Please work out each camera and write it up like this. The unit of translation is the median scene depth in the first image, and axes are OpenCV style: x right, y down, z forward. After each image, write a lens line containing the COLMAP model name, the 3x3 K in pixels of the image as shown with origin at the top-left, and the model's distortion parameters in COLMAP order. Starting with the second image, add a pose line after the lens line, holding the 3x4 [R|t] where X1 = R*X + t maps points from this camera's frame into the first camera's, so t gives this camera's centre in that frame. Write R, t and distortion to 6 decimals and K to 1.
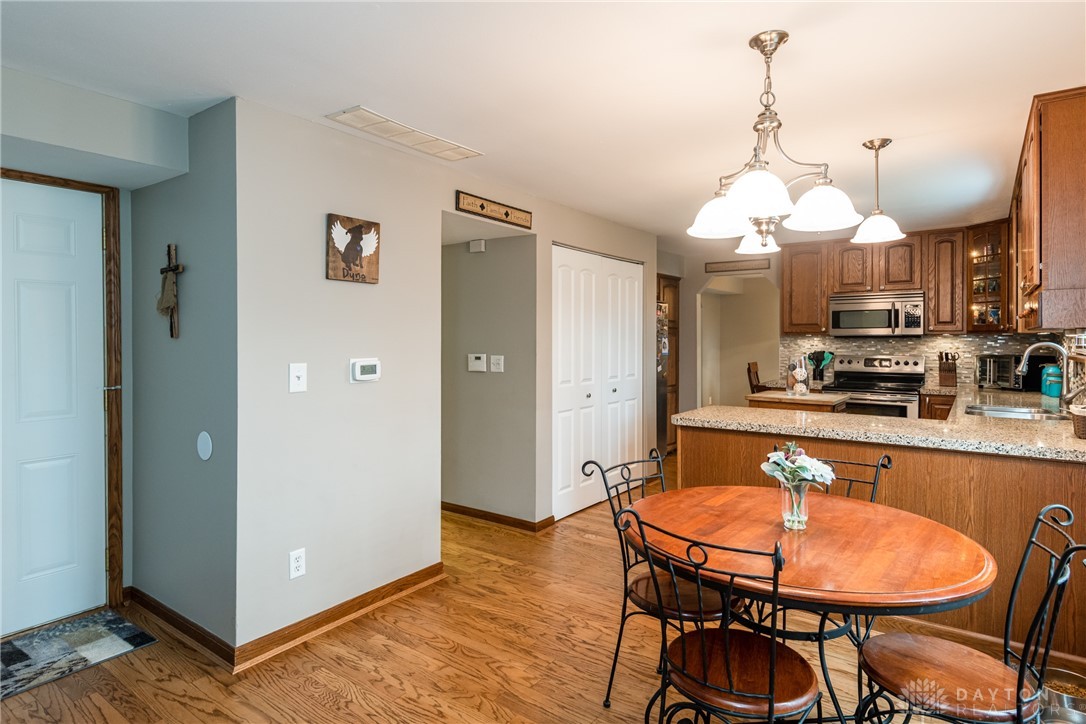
lens RADIAL K [[605.8, 0, 543.1], [0, 605.8, 332.7], [0, 0, 1]] dist [-0.016804, -0.000355]
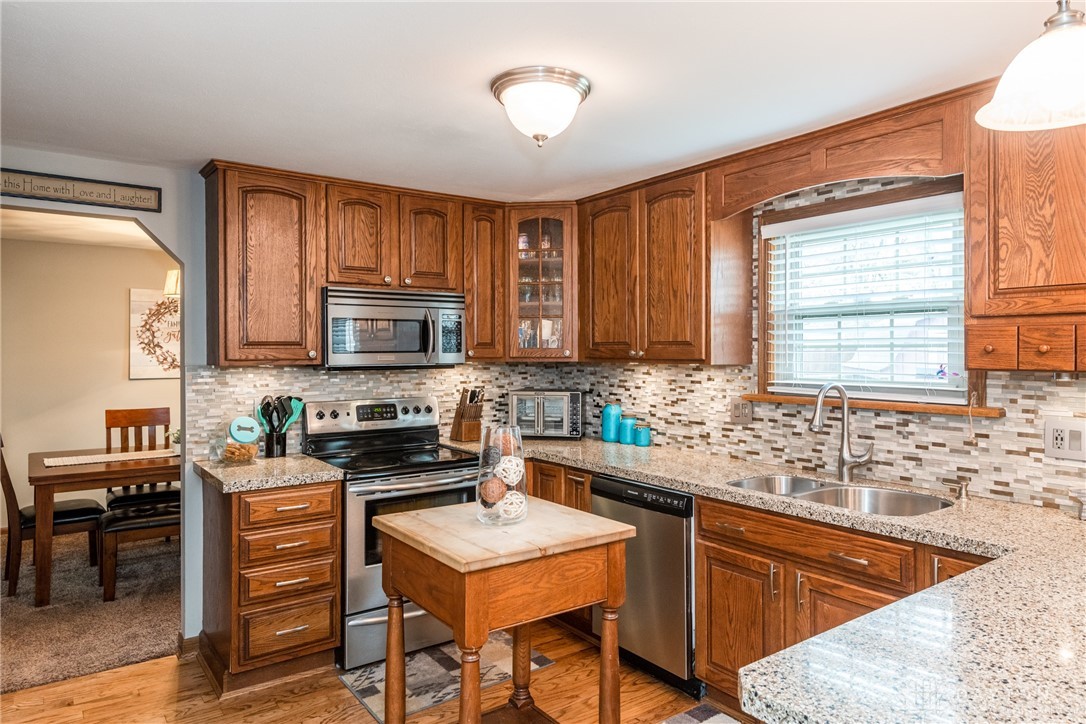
lens RADIAL K [[681.2, 0, 538.9], [0, 681.2, 351.8], [0, 0, 1]] dist [0.038756, -0.021856]
pose [[0.307807, -0.002653, 0.951445, -0.014562], [-0.010080, 0.999931, 0.006049, -0.014389], [-0.951395, -0.011453, 0.307759, 0.722004]]
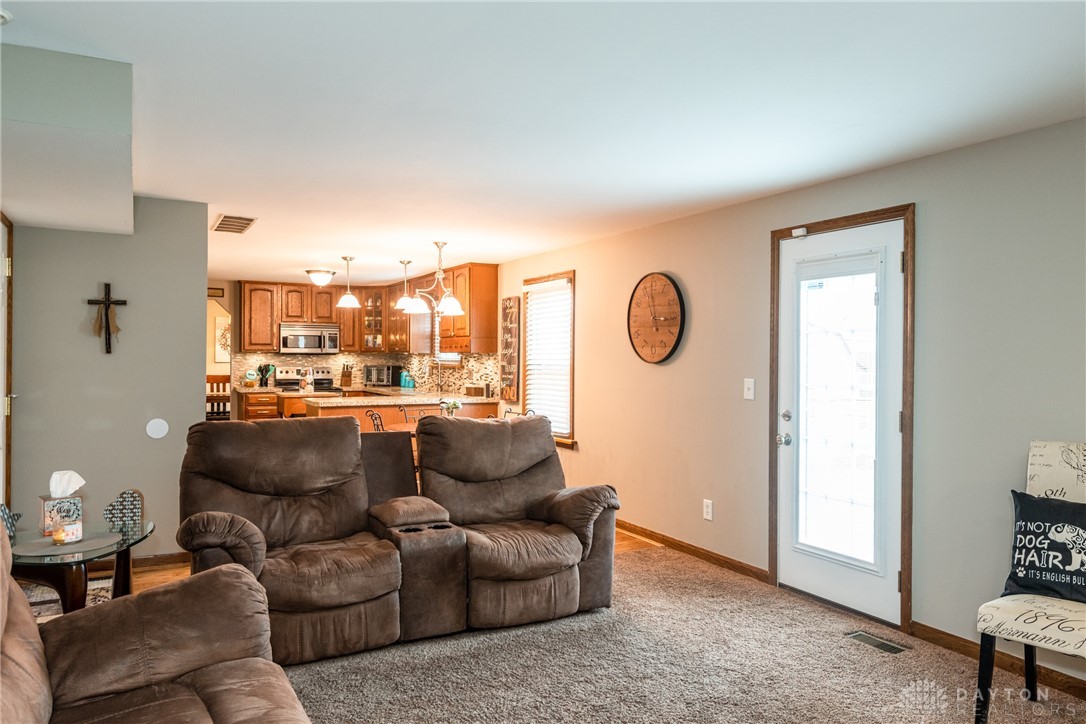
lens RADIAL K [[738.2, 0, 549.5], [0, 738.2, 363.3], [0, 0, 1]] dist [0.002763, -0.021328]
pose [[0.419138, -0.003986, 0.907914, -0.869088], [-0.018741, 0.999739, 0.013041, -0.005416], [-0.907729, -0.022481, 0.418954, -0.283853]]
